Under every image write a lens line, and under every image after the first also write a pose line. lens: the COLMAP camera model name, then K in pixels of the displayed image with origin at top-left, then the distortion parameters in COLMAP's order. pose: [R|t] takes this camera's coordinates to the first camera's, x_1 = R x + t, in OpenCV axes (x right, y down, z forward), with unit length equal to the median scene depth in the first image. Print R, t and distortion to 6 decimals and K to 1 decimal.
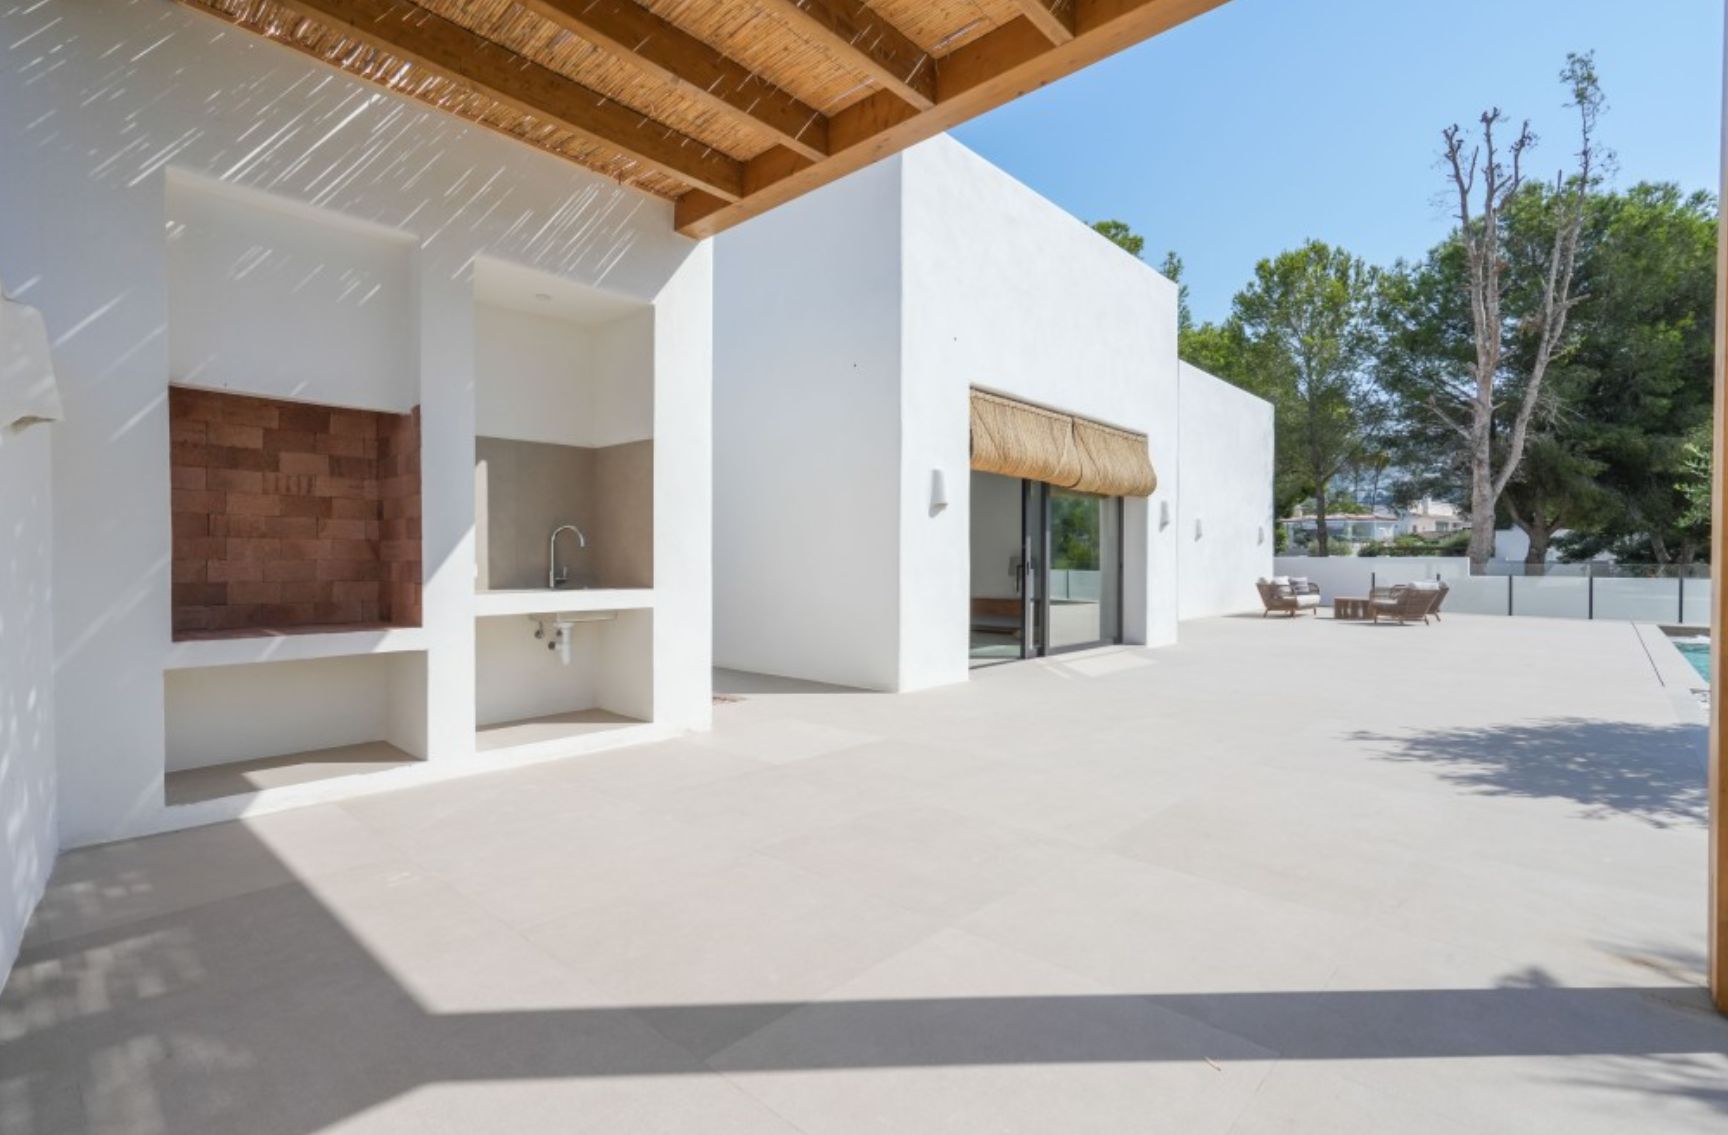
lens RADIAL K [[806.7, 0, 867.3], [0, 806.7, 561.7], [0, 0, 1]] dist [0.000200, 0.012717]
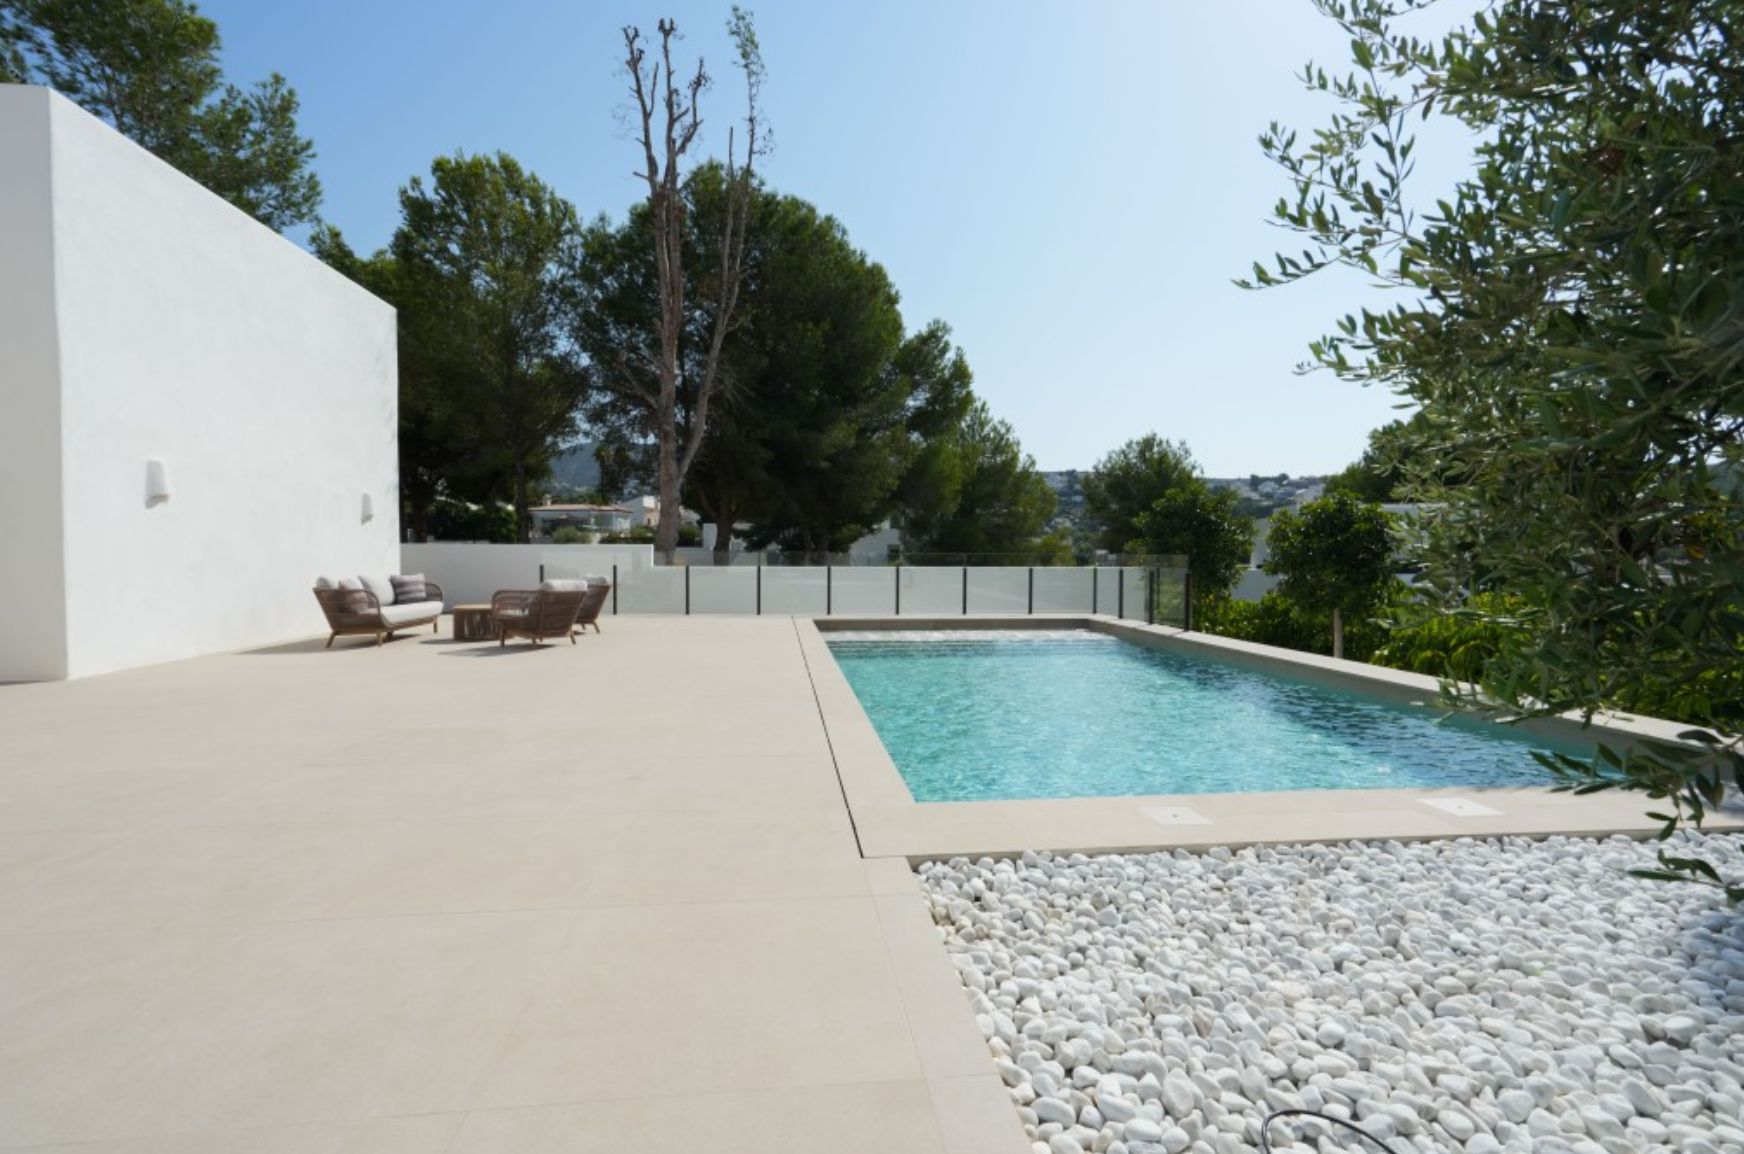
lens RADIAL K [[814.2, 0, 875.4], [0, 814.2, 571.2], [0, 0, 1]] dist [0.000200, 0.012717]
pose [[0.652674, -0.019489, 0.757388, 0.239212], [0.001074, 0.999692, 0.024798, 0.001190], [-0.757638, -0.015371, 0.652494, 0.258843]]
